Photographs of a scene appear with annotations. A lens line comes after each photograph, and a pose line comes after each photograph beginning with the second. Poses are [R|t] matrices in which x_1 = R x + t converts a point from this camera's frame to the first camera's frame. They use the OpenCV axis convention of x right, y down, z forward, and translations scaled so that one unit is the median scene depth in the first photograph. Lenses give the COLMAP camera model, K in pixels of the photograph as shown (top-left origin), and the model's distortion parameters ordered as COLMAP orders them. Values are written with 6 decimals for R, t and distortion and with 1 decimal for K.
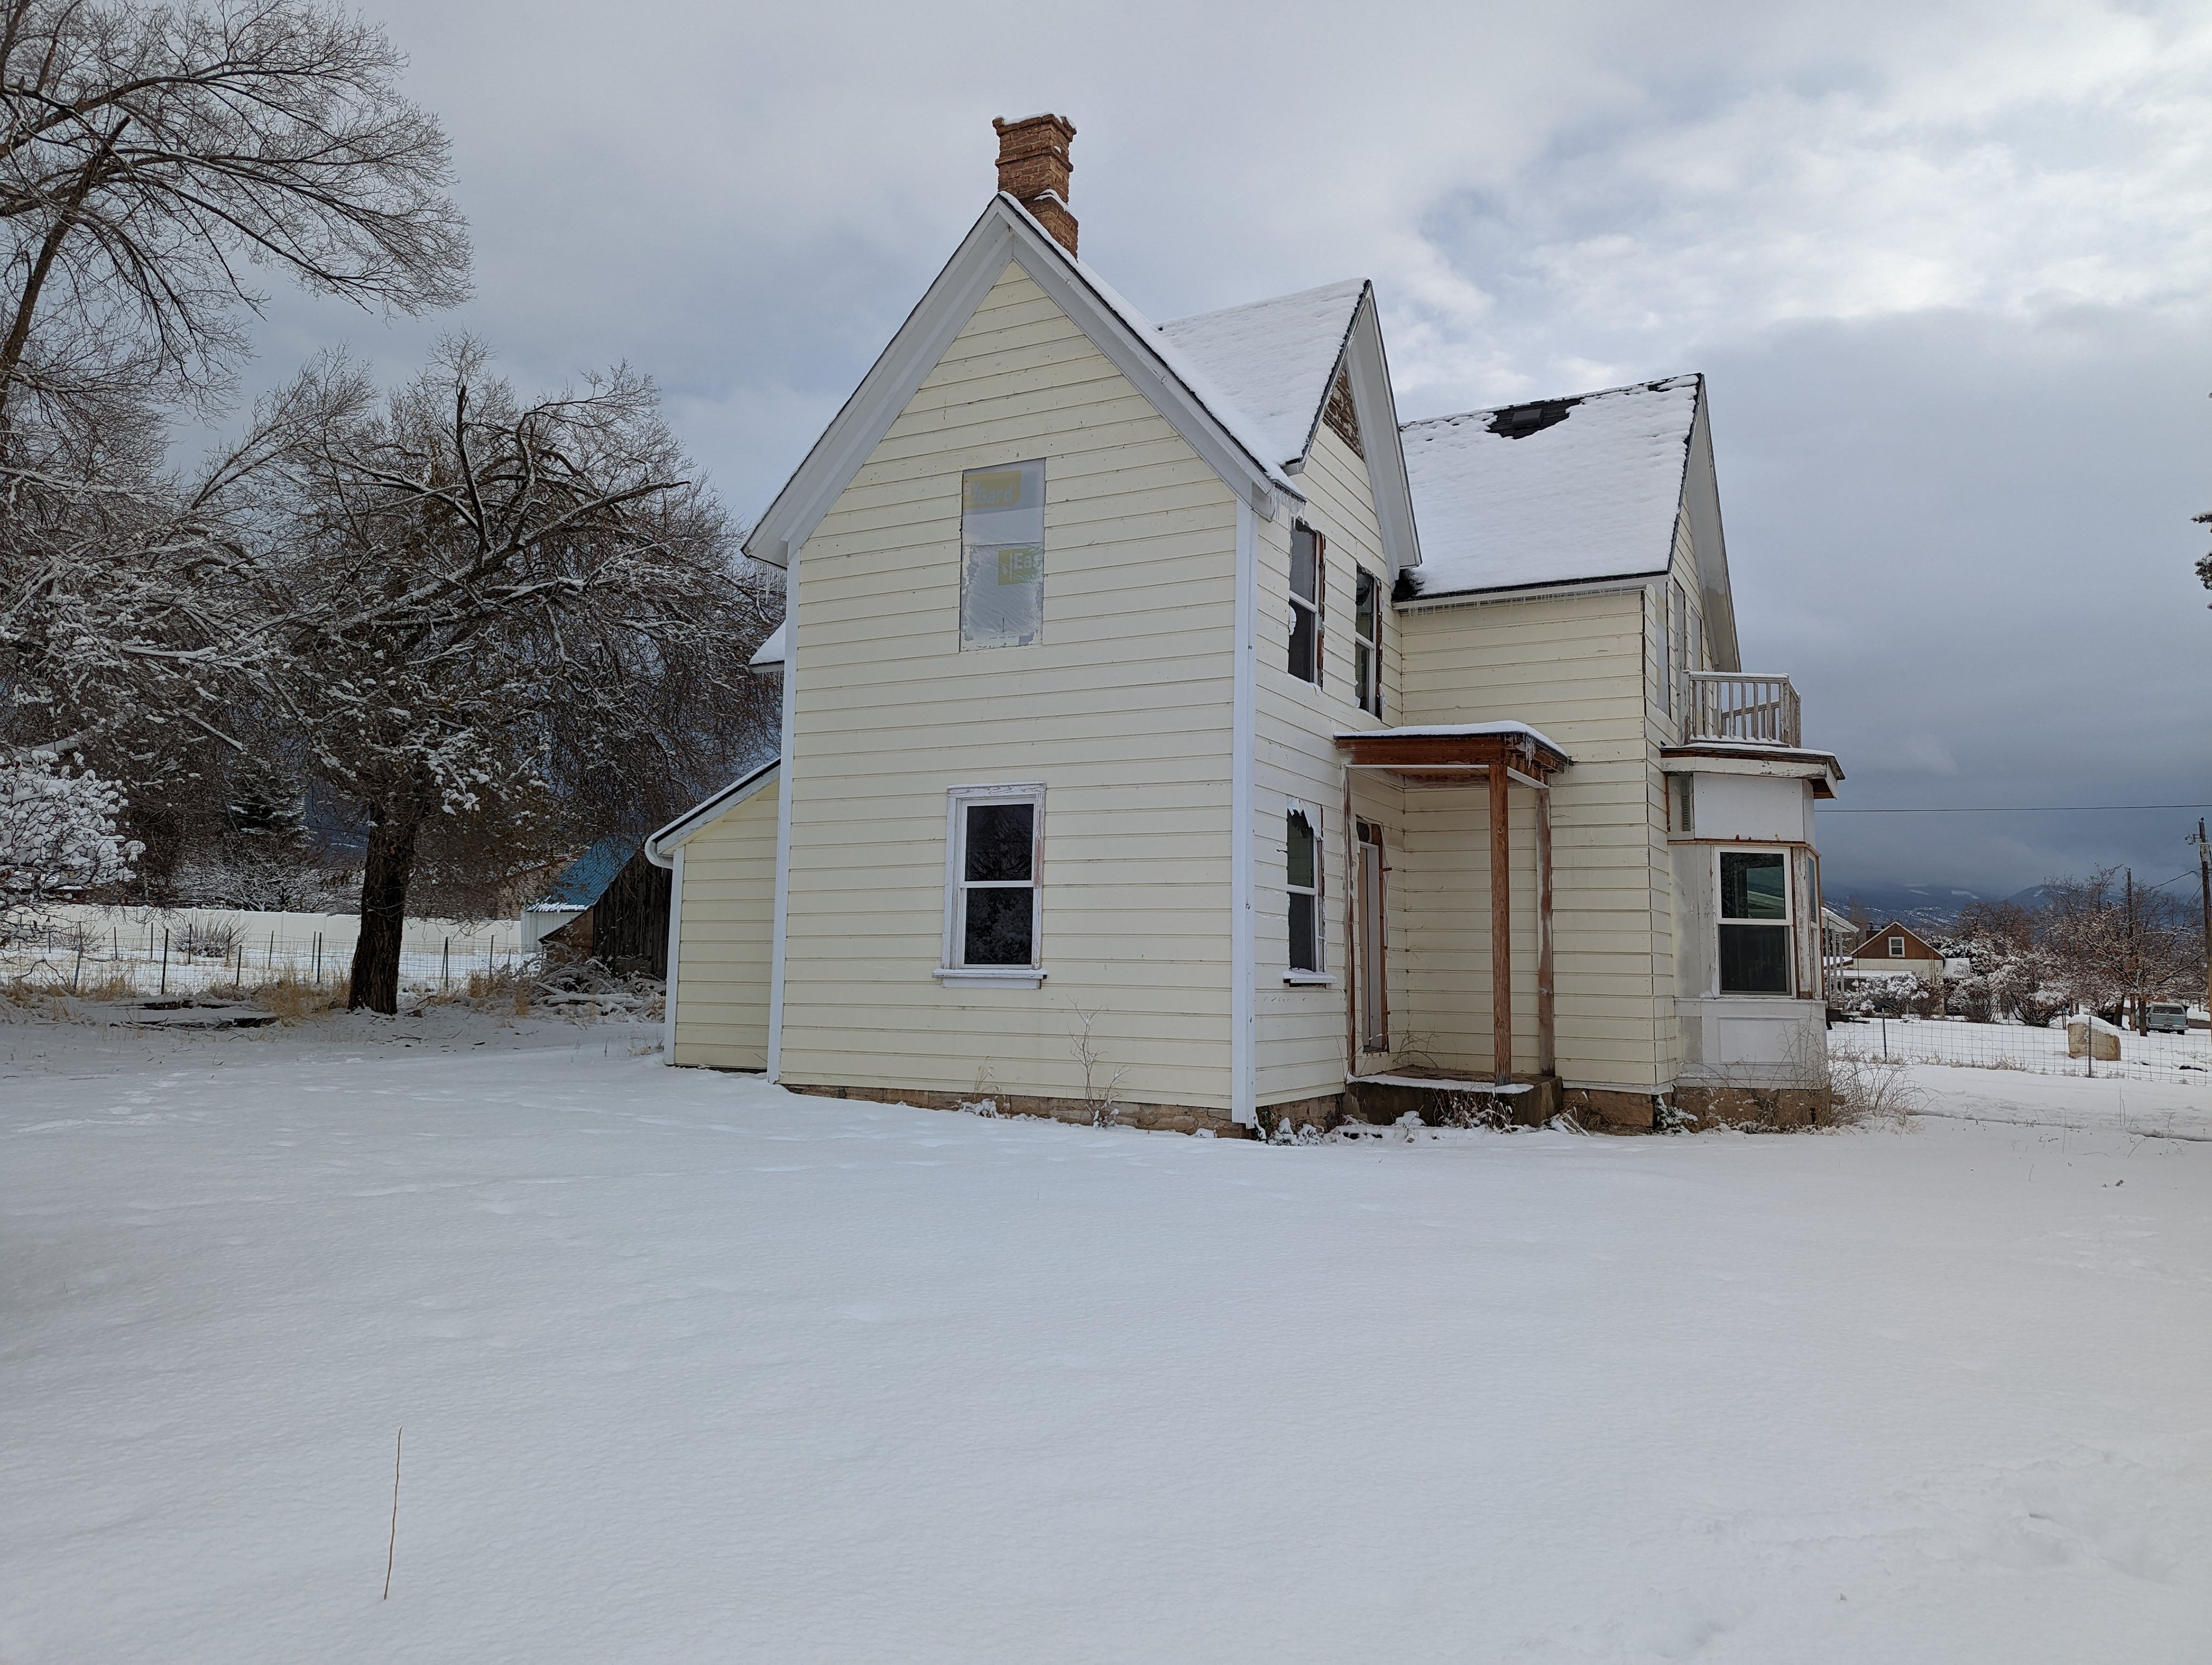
lens RADIAL K [[1555.2, 0, 1133.3], [0, 1555.2, 797.9], [0, 0, 1]] dist [0.069820, -0.066370]
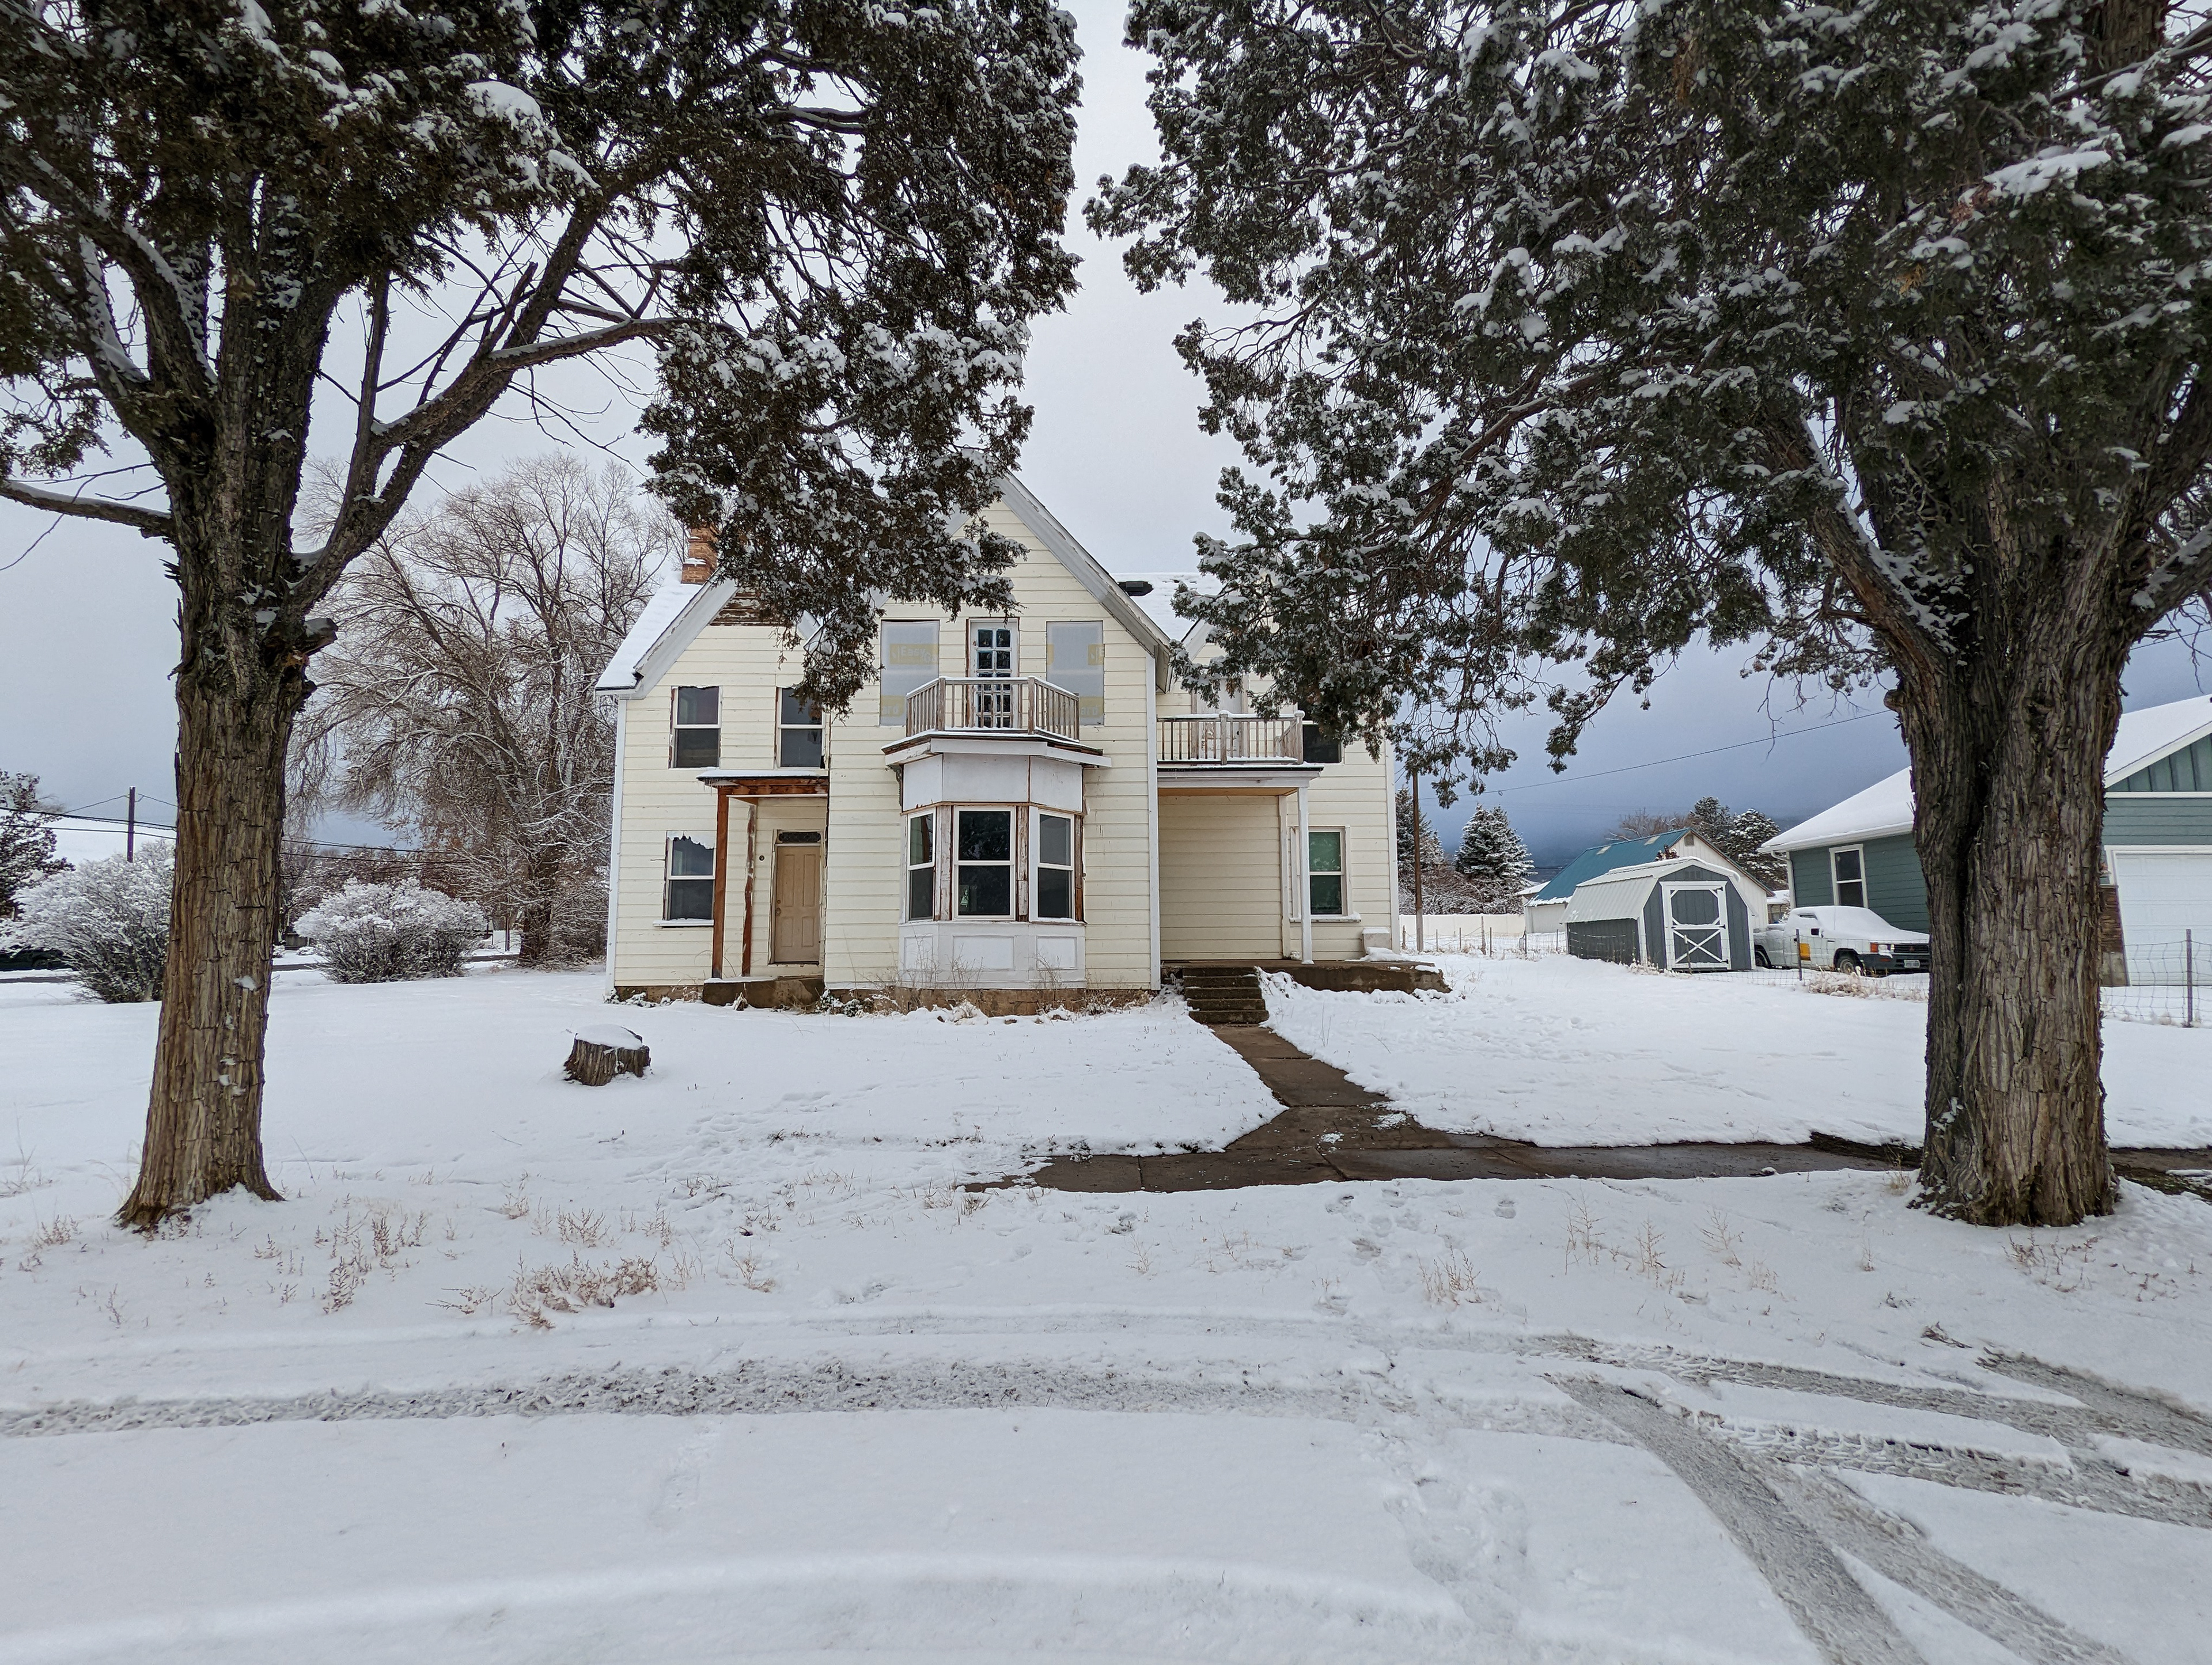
lens RADIAL K [[1051.5, 0, 1112.4], [0, 1051.5, 833.4], [0, 0, 1]] dist [0.000156, 0.000610]
pose [[0.469685, -0.121467, -0.874438, 1.310142], [0.113606, 0.990570, -0.076578, 0.143725], [0.875494, -0.063374, 0.479056, 0.735079]]
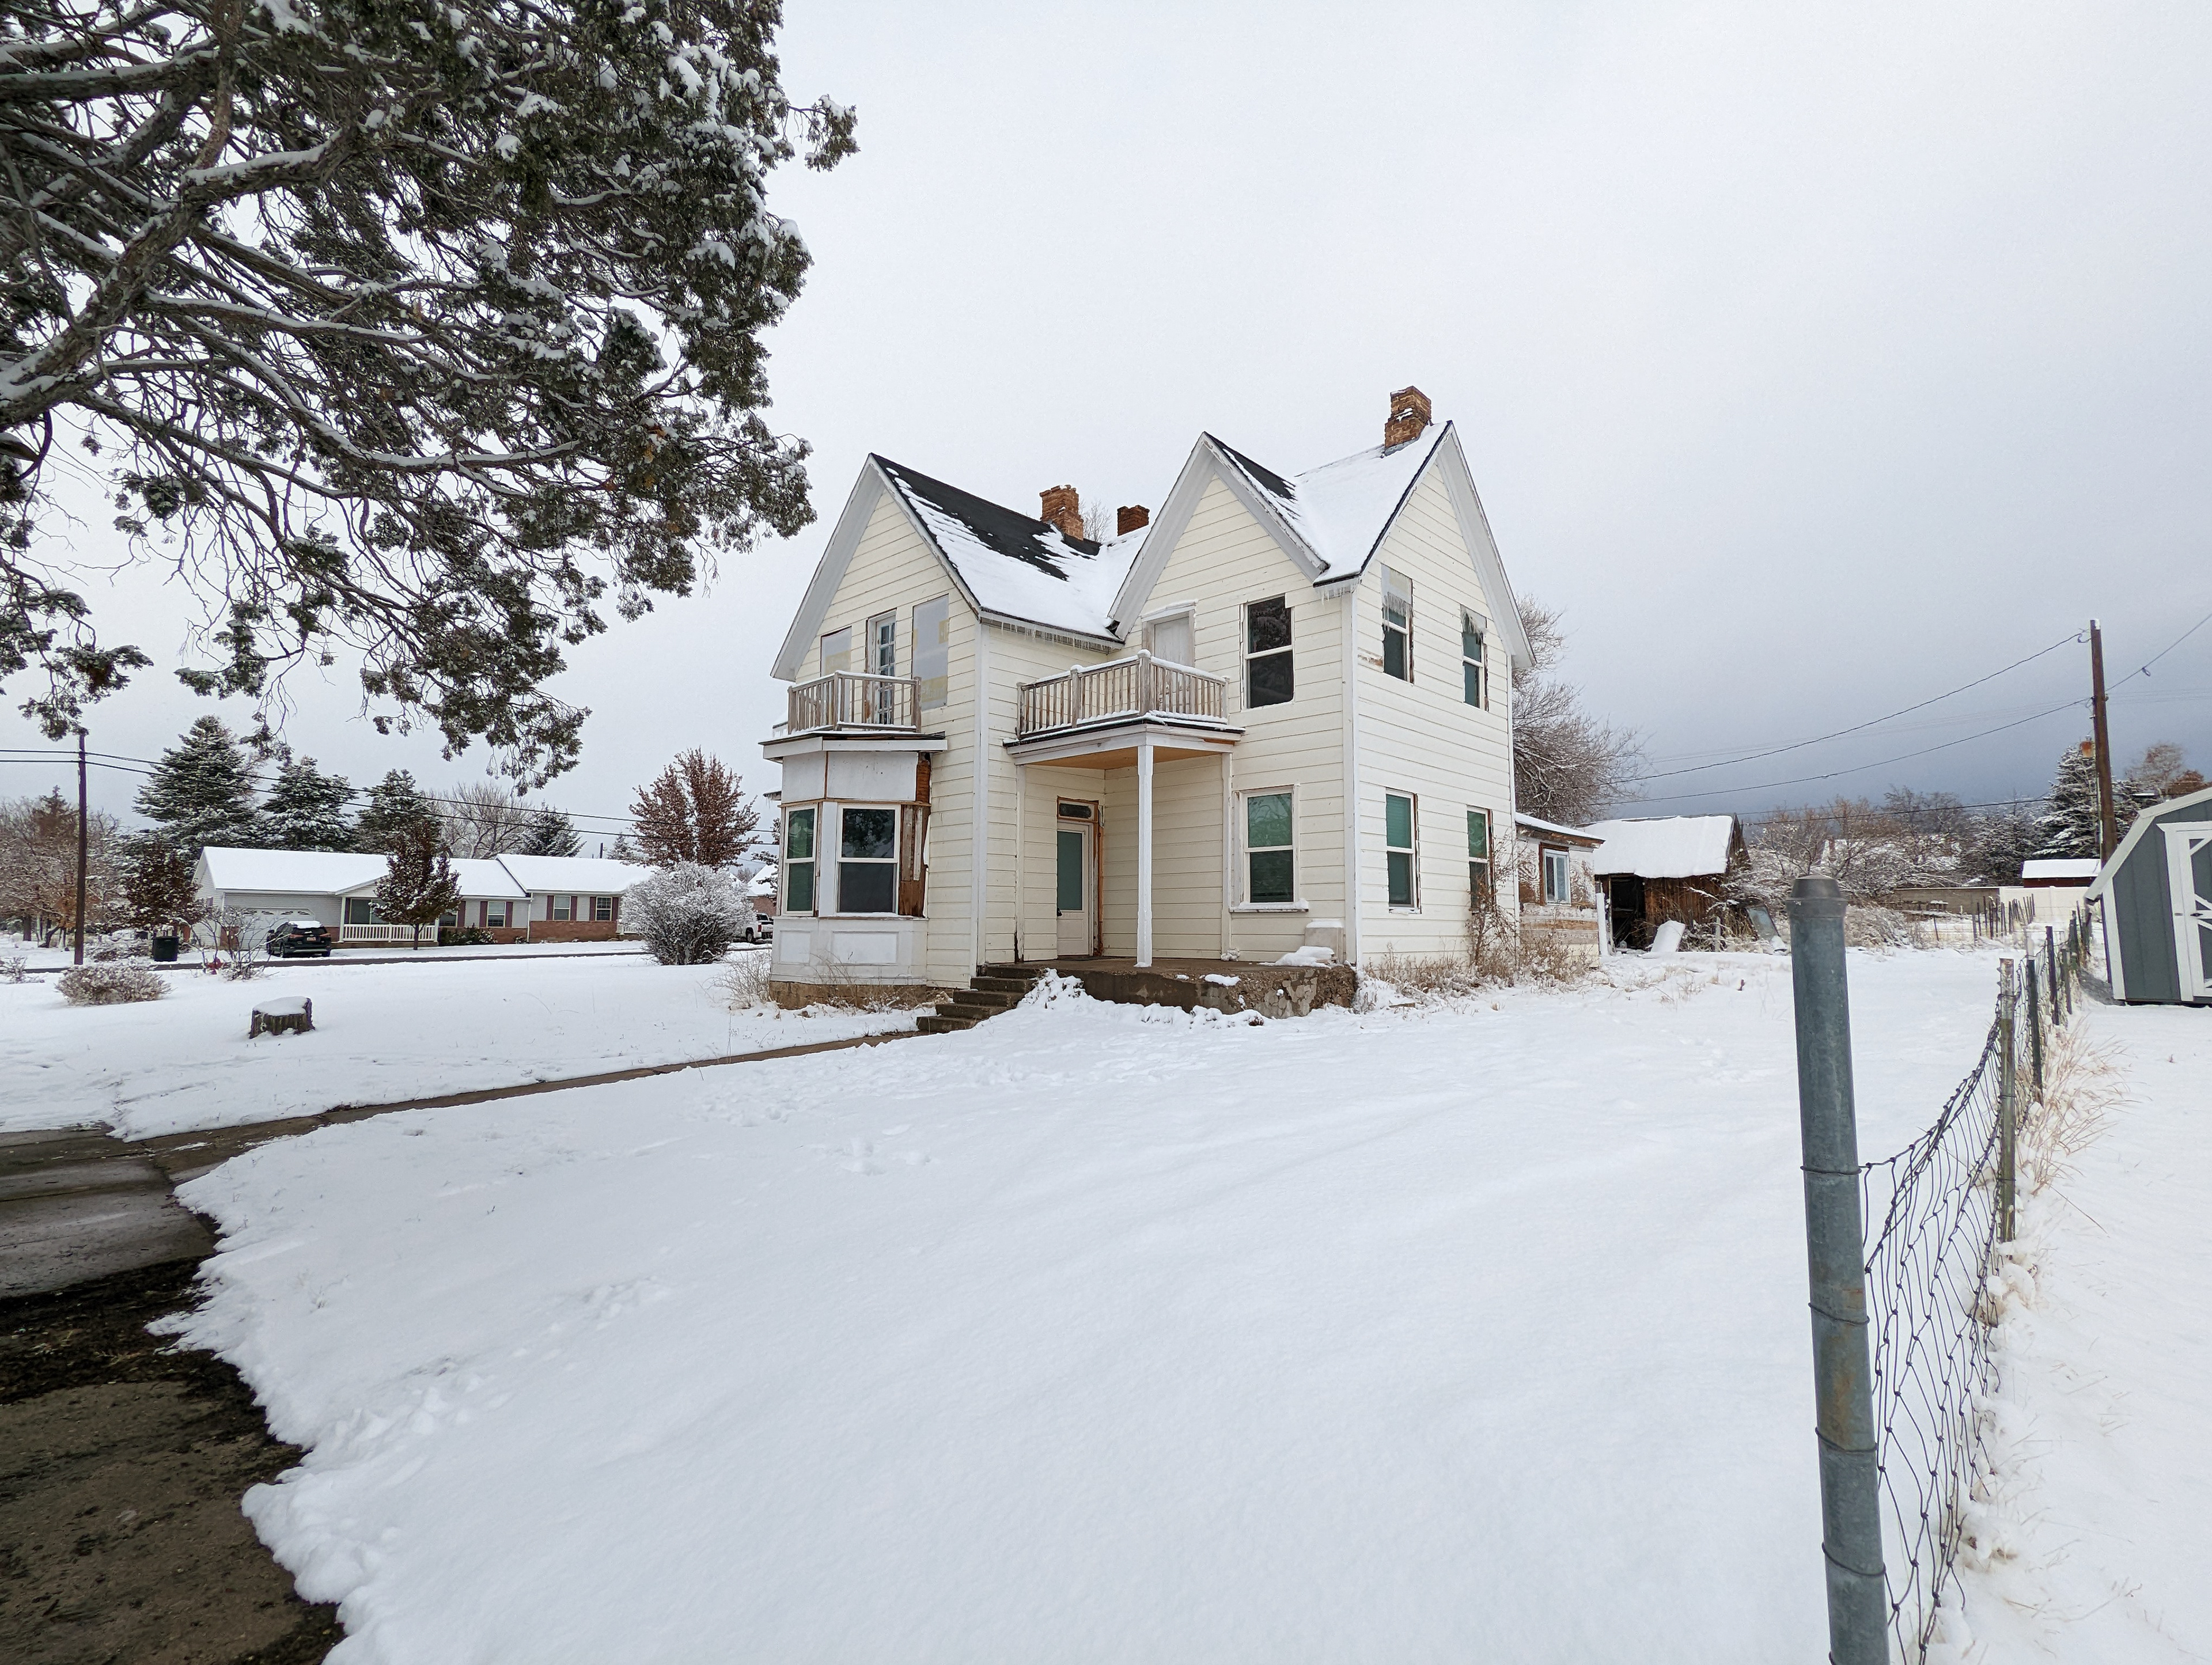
lens RADIAL K [[1051.5, 0, 1103.6], [0, 1051.5, 828.5], [0, 0, 1]] dist [0.000156, 0.000610]
pose [[-0.276136, -0.112302, -0.954535, 1.287044], [0.098275, 0.984646, -0.144274, 0.221112], [0.956081, -0.133646, -0.260860, 1.577986]]
